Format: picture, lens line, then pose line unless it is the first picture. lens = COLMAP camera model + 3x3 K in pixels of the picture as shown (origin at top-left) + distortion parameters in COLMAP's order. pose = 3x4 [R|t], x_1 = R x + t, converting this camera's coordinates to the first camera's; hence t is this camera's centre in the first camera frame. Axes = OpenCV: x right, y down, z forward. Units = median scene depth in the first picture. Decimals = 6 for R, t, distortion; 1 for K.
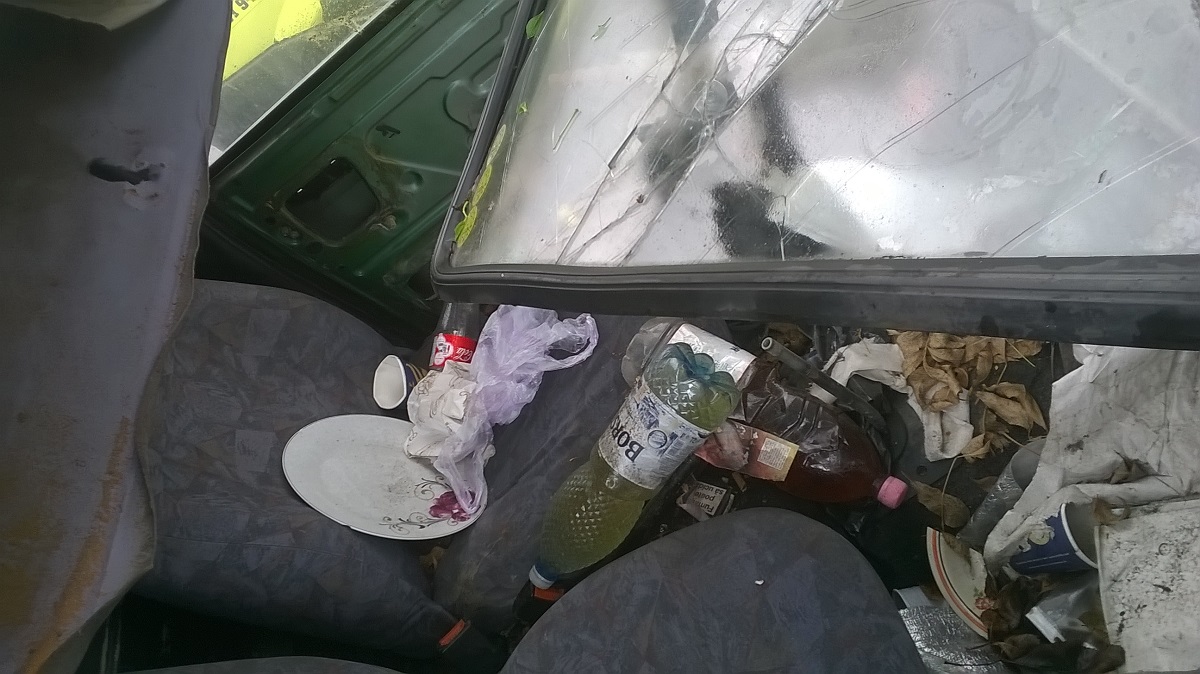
lens RADIAL K [[1024.0, 0, 607.0], [0, 1024.0, 335.5], [0, 0, 1]] dist [-0.008728, -0.047161]
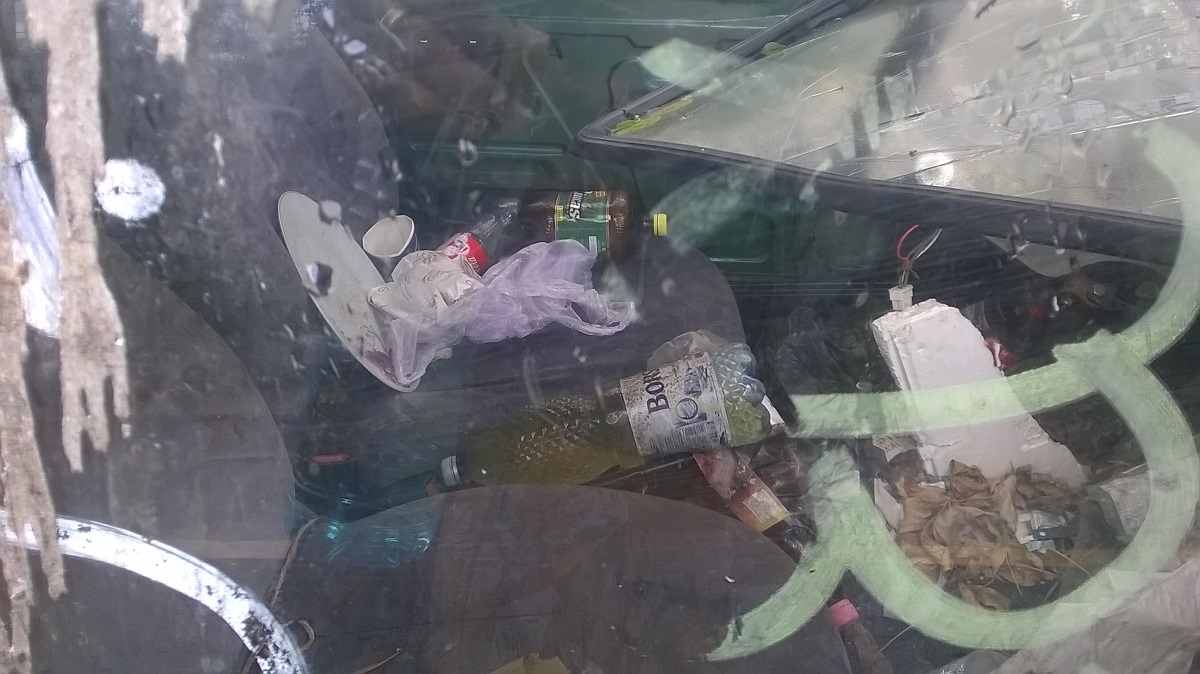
lens RADIAL K [[1039.8, 0, 600.0], [0, 1039.8, 337.0], [0, 0, 1]] dist [-0.015772, -0.019767]
pose [[0.762746, 0.638645, 0.101746, -0.115931], [-0.592684, 0.753279, -0.285127, 0.288836], [-0.258738, 0.157176, 0.953074, 0.096767]]
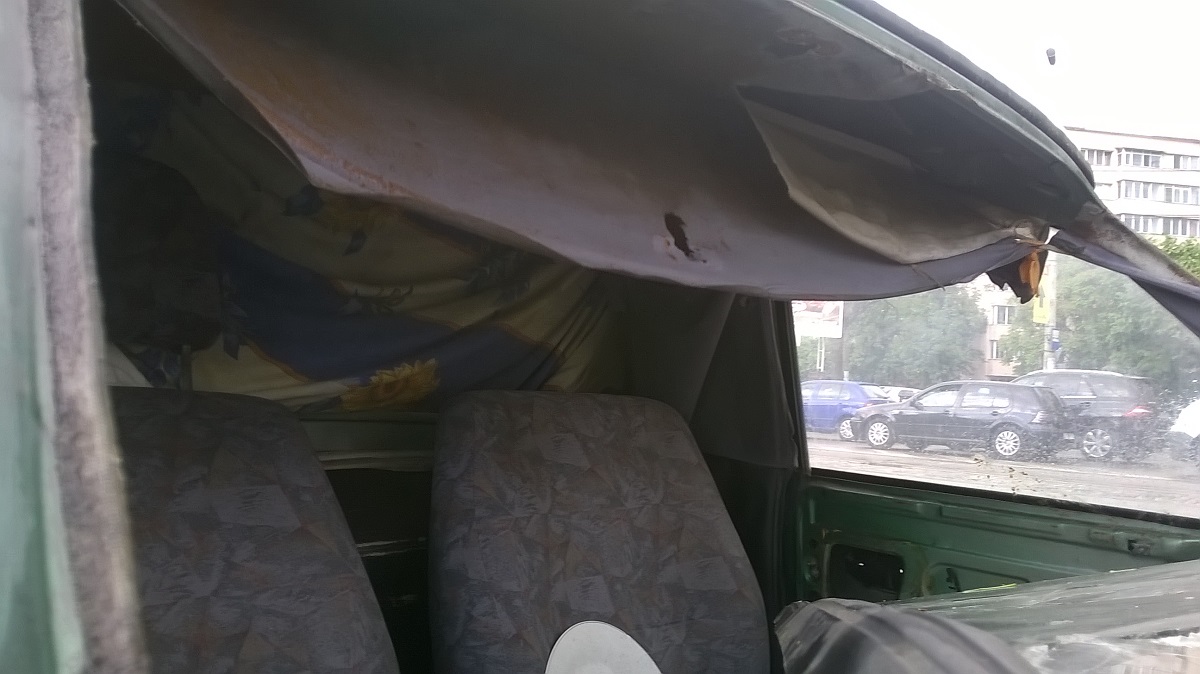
lens RADIAL K [[1024.0, 0, 607.0], [0, 1024.0, 335.5], [0, 0, 1]] dist [-0.008728, -0.047161]
pose [[0.338698, 0.573575, -0.745852, 0.272004], [-0.882067, 0.469462, -0.039528, 0.012731], [0.327477, 0.671280, 0.664938, 0.132517]]
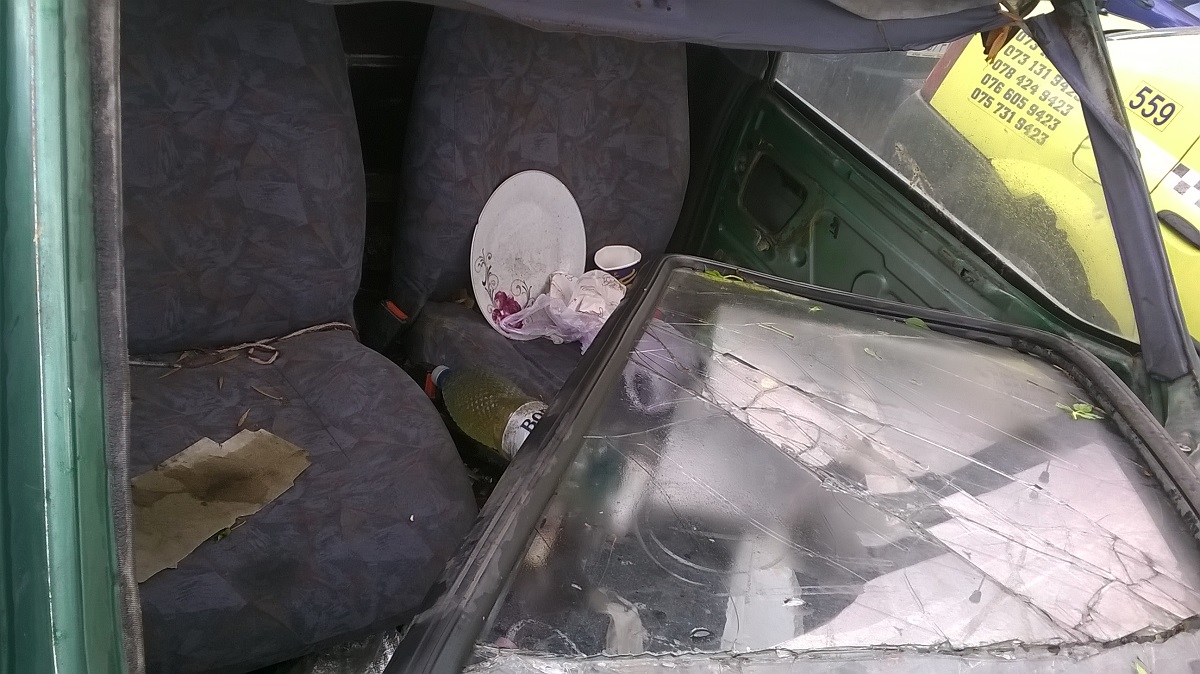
lens RADIAL K [[1039.8, 0, 600.0], [0, 1039.8, 337.0], [0, 0, 1]] dist [-0.015772, -0.019767]
pose [[0.060660, 0.968516, -0.241448, 0.179069], [-0.974296, 0.110027, 0.196573, -0.174824], [0.216950, 0.223318, 0.950296, -0.129567]]
